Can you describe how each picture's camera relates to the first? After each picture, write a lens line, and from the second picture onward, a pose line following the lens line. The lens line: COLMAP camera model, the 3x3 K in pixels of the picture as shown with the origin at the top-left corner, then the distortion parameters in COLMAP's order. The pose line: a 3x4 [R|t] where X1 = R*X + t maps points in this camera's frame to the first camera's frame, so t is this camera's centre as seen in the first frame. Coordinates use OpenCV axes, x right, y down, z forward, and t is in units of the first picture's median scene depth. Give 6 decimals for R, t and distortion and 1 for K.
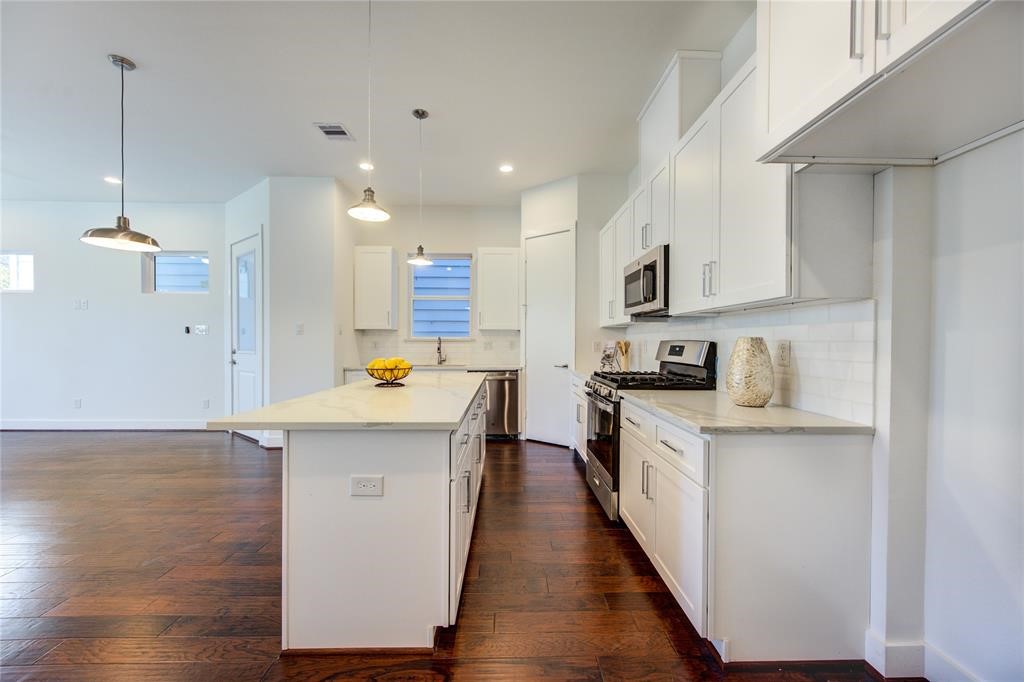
lens RADIAL K [[405.0, 0, 519.1], [0, 405.0, 345.7], [0, 0, 1]] dist [-0.000717, -0.000104]
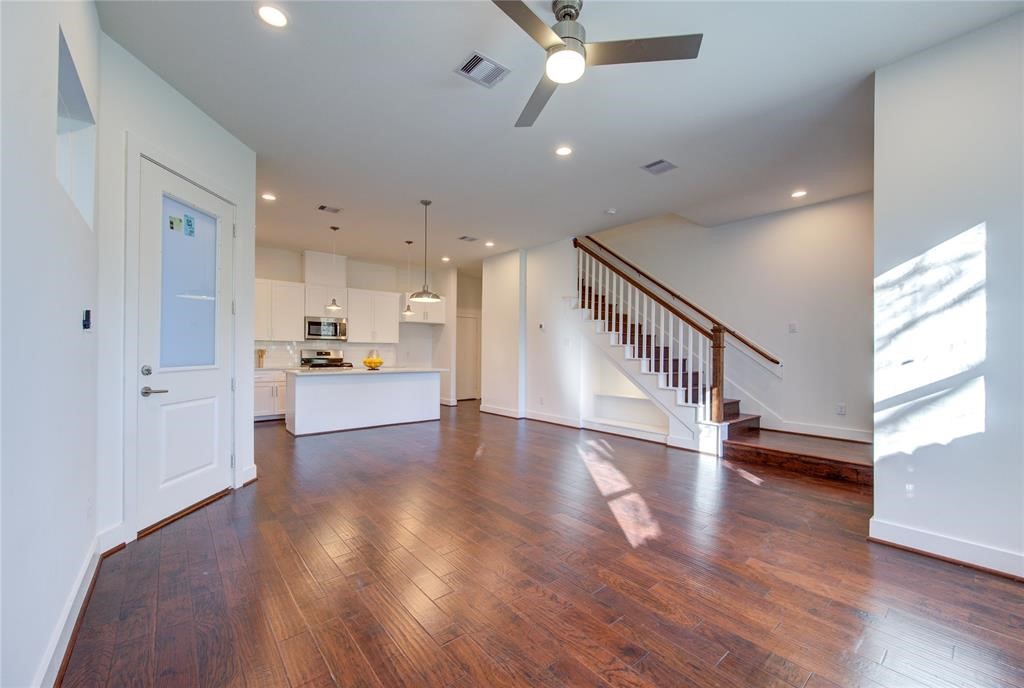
lens RADIAL K [[394.7, 0, 514.7], [0, 394.7, 350.1], [0, 0, 1]] dist [-0.000125, -0.000002]
pose [[-0.633212, -0.006609, 0.773950, -2.041896], [-0.005016, 0.999978, 0.004435, -0.025453], [-0.773962, -0.001074, -0.633231, 1.421083]]
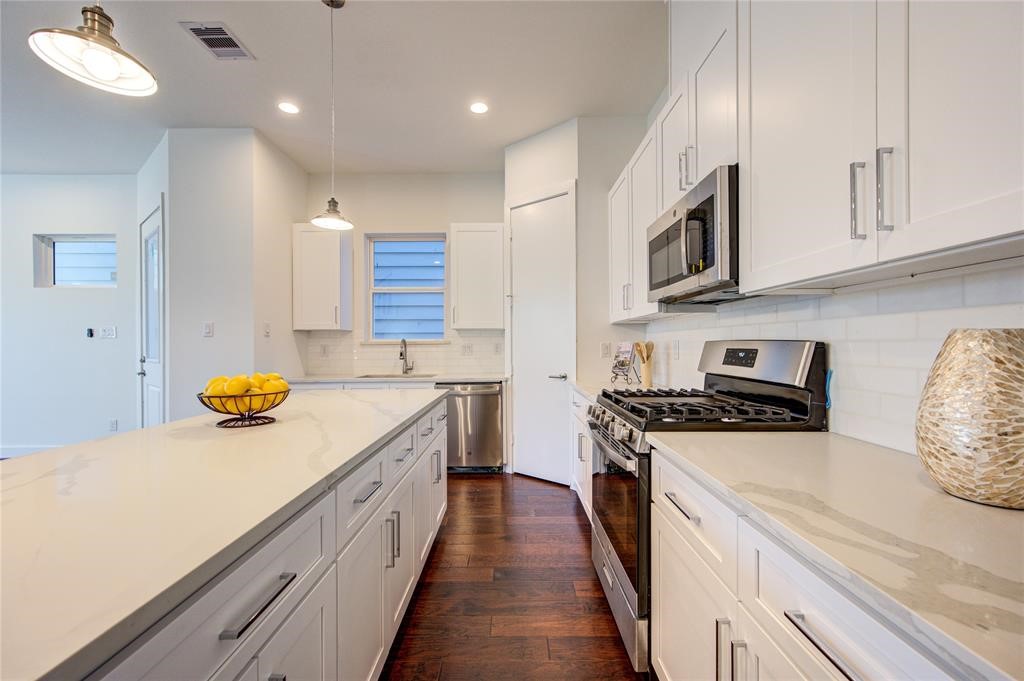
lens RADIAL K [[405.0, 0, 519.1], [0, 405.0, 345.2], [0, 0, 1]] dist [-0.000717, -0.000104]
pose [[0.999771, -0.008454, -0.019684, 0.062904], [0.008321, 0.999942, -0.006852, -0.003705], [0.019740, 0.006687, 0.999783, 0.335640]]
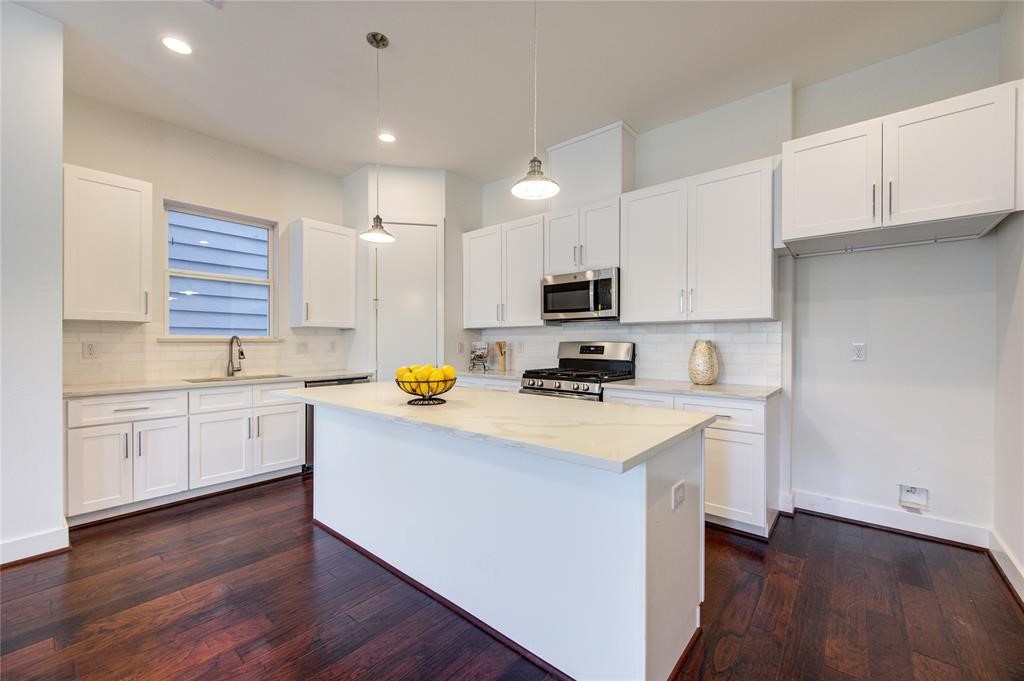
lens RADIAL K [[410.9, 0, 517.9], [0, 410.9, 342.2], [0, 0, 1]] dist [-0.000126, -0.000006]
pose [[0.654875, -0.002899, 0.755731, -0.613581], [0.007402, 0.999969, -0.002579, -0.008540], [-0.755701, 0.007283, 0.654877, 0.290451]]
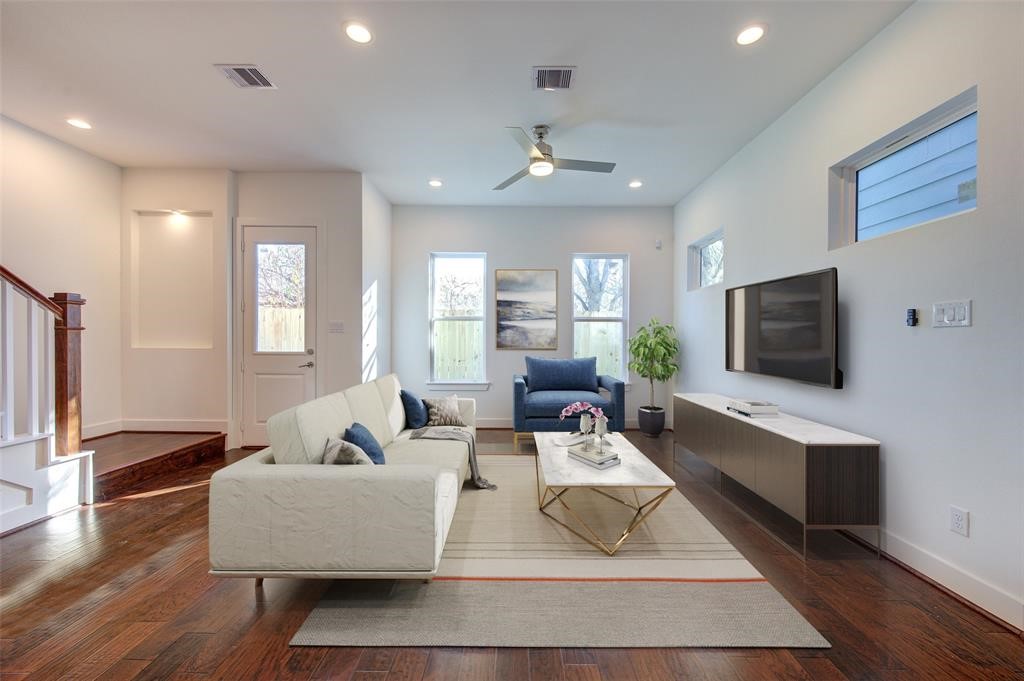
lens RADIAL K [[403.4, 0, 516.1], [0, 403.4, 344.7], [0, 0, 1]] dist [0.001288, -0.000086]
pose [[-0.031936, 0.002860, -0.999486, -0.629049], [-0.014373, 0.999891, 0.003320, -0.012855], [0.999387, 0.014472, -0.031891, 0.954045]]
